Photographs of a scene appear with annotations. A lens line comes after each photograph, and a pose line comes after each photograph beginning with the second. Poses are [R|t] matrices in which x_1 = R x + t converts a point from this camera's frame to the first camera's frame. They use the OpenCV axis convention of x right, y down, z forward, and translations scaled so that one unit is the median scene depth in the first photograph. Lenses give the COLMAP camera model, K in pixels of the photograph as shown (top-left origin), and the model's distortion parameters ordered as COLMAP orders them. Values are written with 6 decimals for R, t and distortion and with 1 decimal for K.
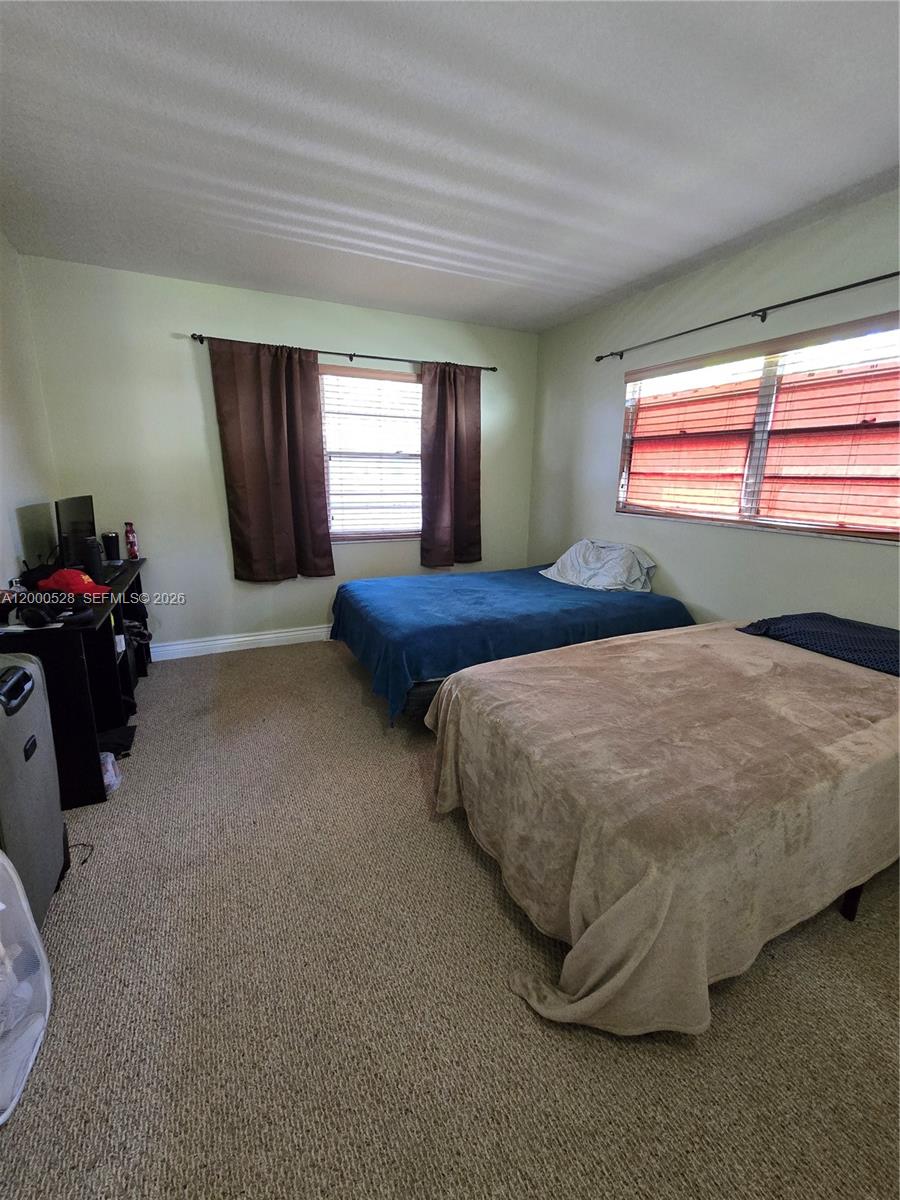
lens RADIAL K [[492.0, 0, 442.5], [0, 492.0, 591.0], [0, 0, 1]] dist [0.002463, -0.001632]
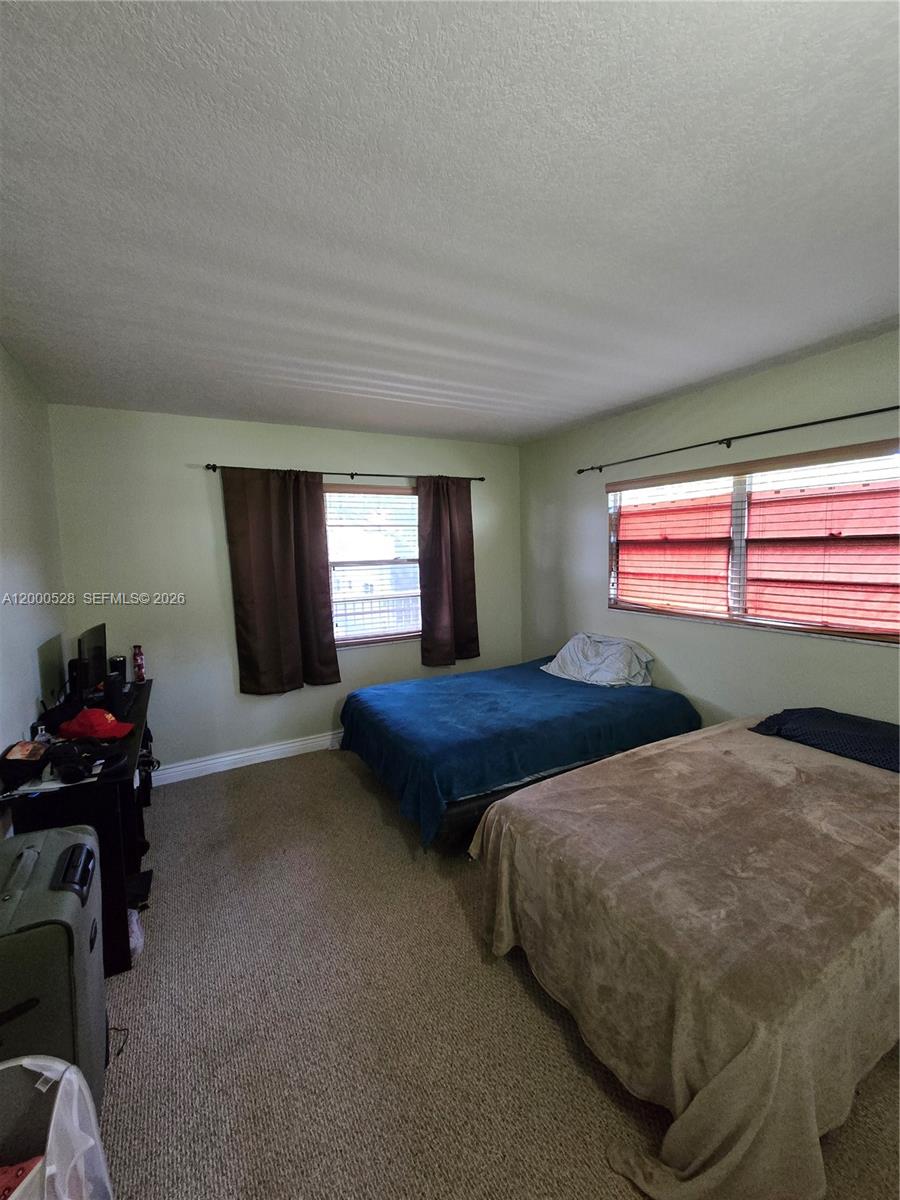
lens RADIAL K [[492.0, 0, 442.5], [0, 492.0, 591.0], [0, 0, 1]] dist [0.002463, -0.001632]
pose [[0.996983, -0.043643, 0.064181, -0.098976], [0.052678, 0.987791, -0.146605, -0.084496], [-0.056999, 0.149544, 0.987111, -0.042556]]
